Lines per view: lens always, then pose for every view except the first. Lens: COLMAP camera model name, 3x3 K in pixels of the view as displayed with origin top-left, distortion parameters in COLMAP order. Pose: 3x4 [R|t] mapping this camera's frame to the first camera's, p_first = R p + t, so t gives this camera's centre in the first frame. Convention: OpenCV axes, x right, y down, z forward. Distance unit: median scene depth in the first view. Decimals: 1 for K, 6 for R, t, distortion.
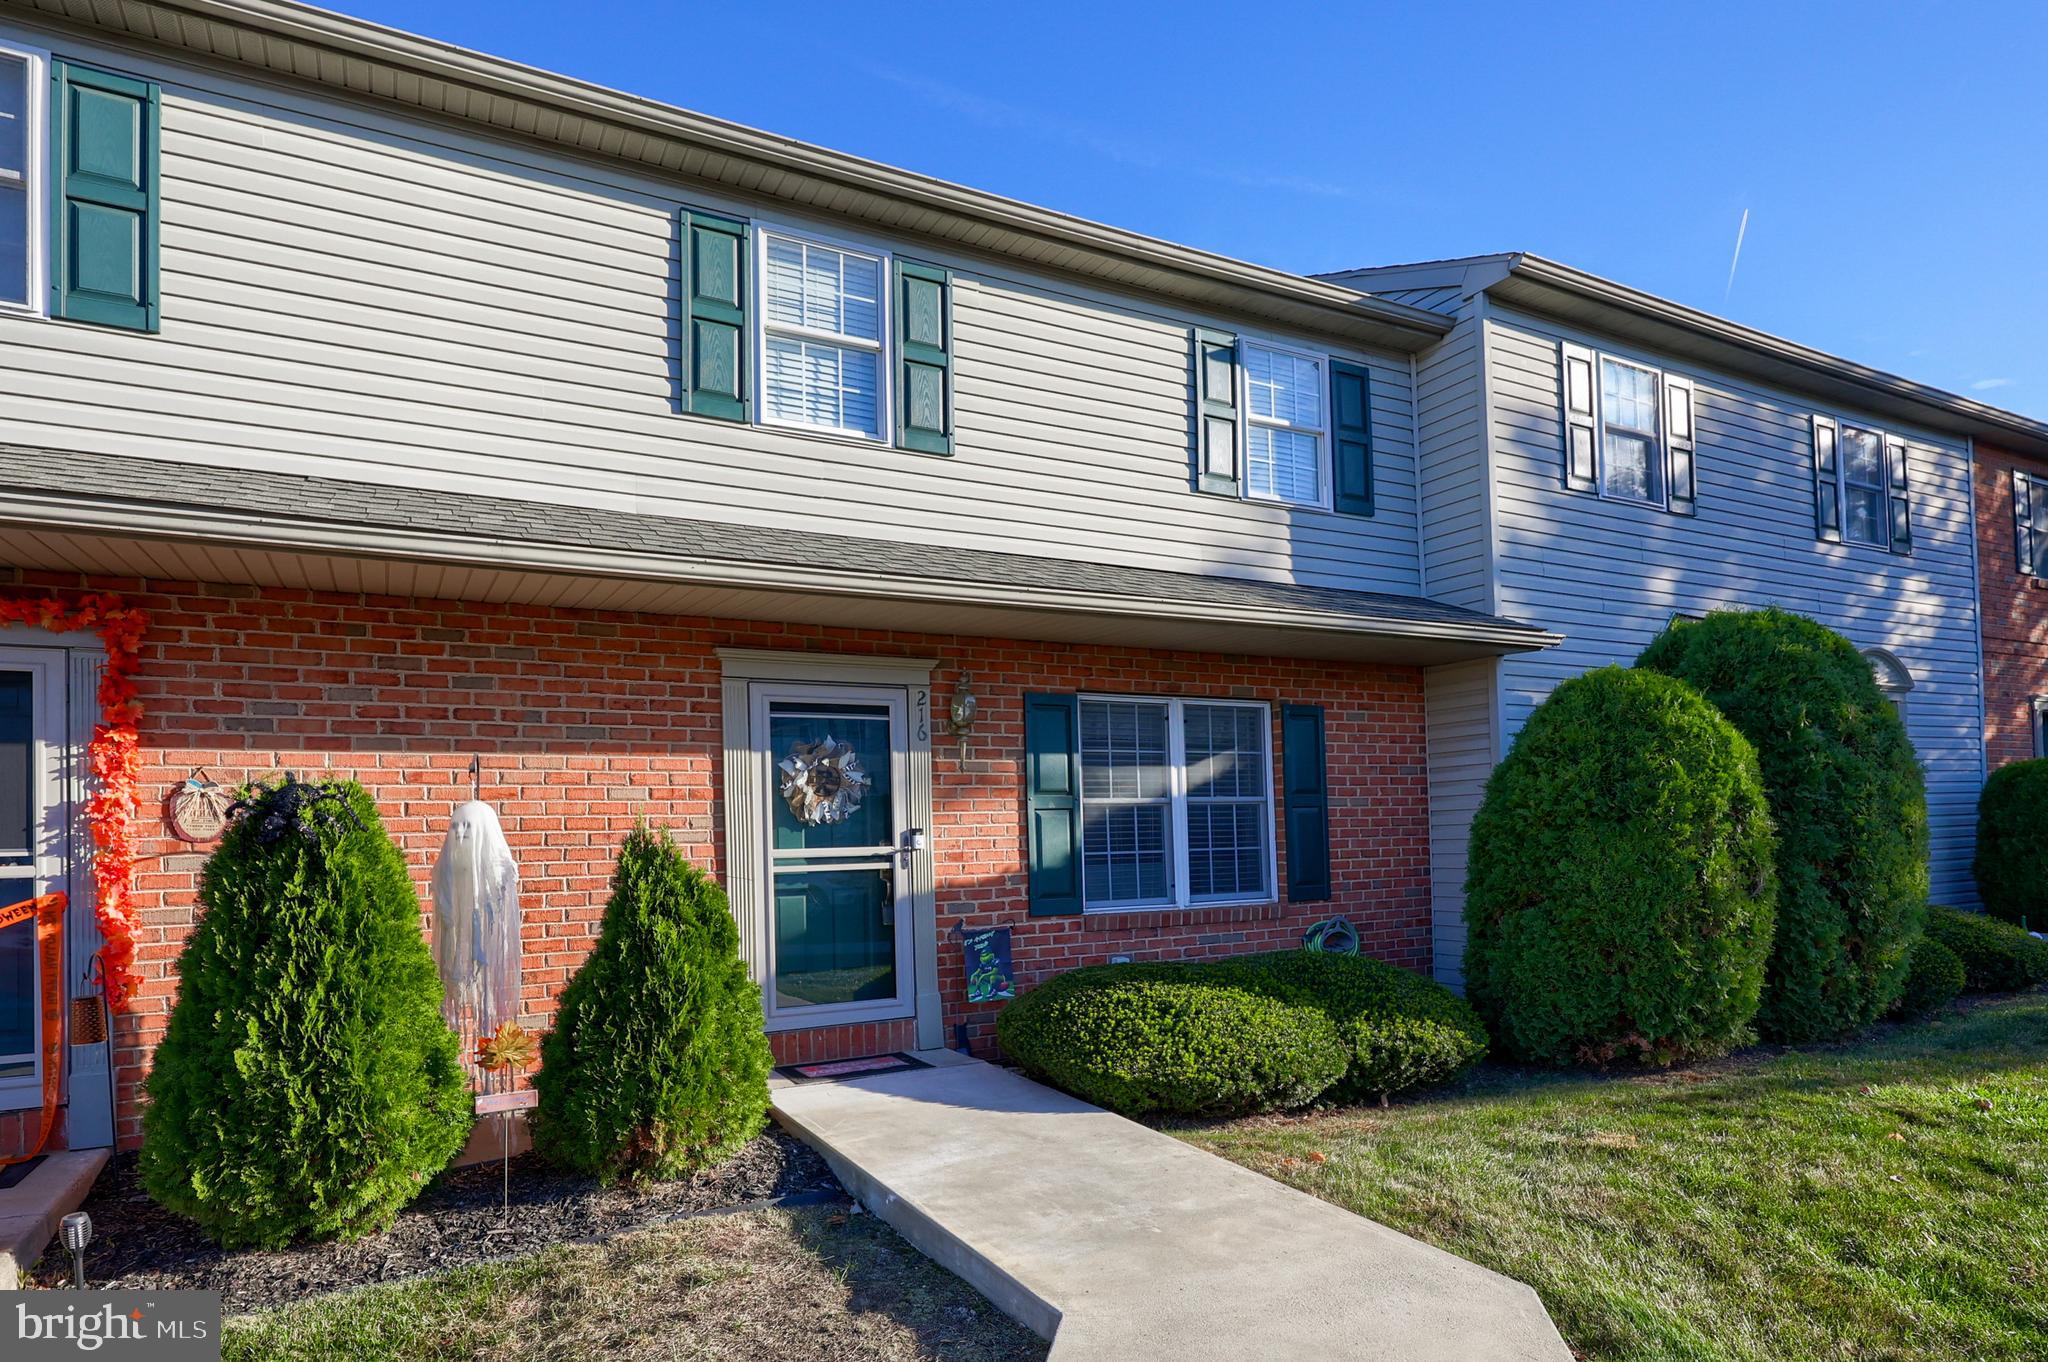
lens RADIAL K [[840.7, 0, 1025.8], [0, 840.7, 685.3], [0, 0, 1]] dist [-0.001999, 0.000450]
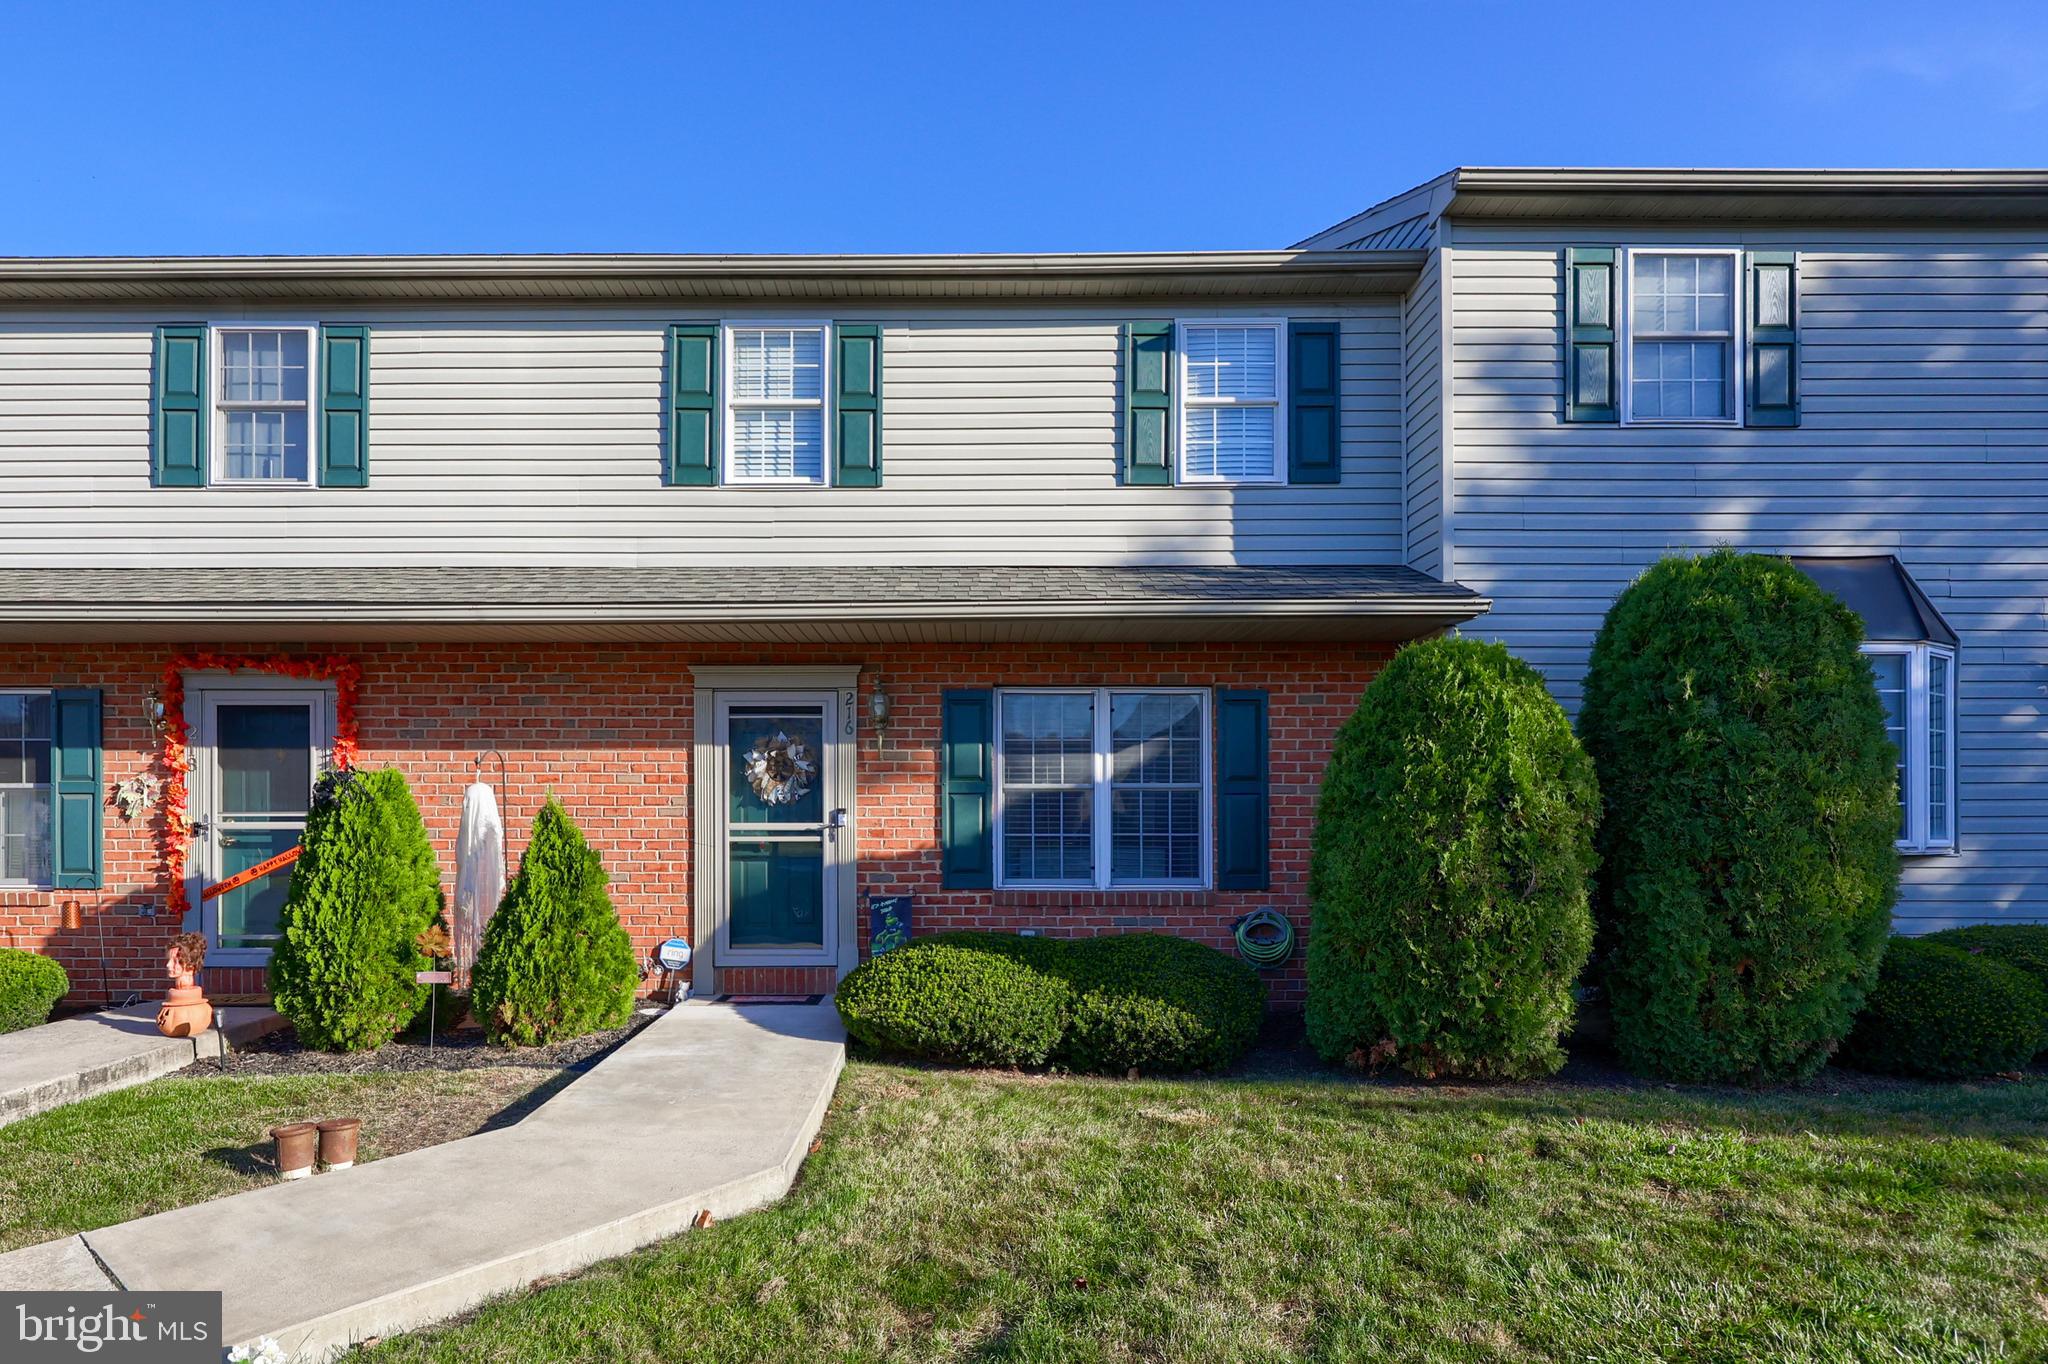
lens RADIAL K [[840.7, 0, 987.0], [0, 840.7, 680.8], [0, 0, 1]] dist [-0.001999, 0.000450]
pose [[0.923157, -0.043933, -0.381904, 0.501048], [0.047015, 0.998893, -0.001263, 0.001088], [0.381537, -0.016789, 0.924201, -0.014265]]
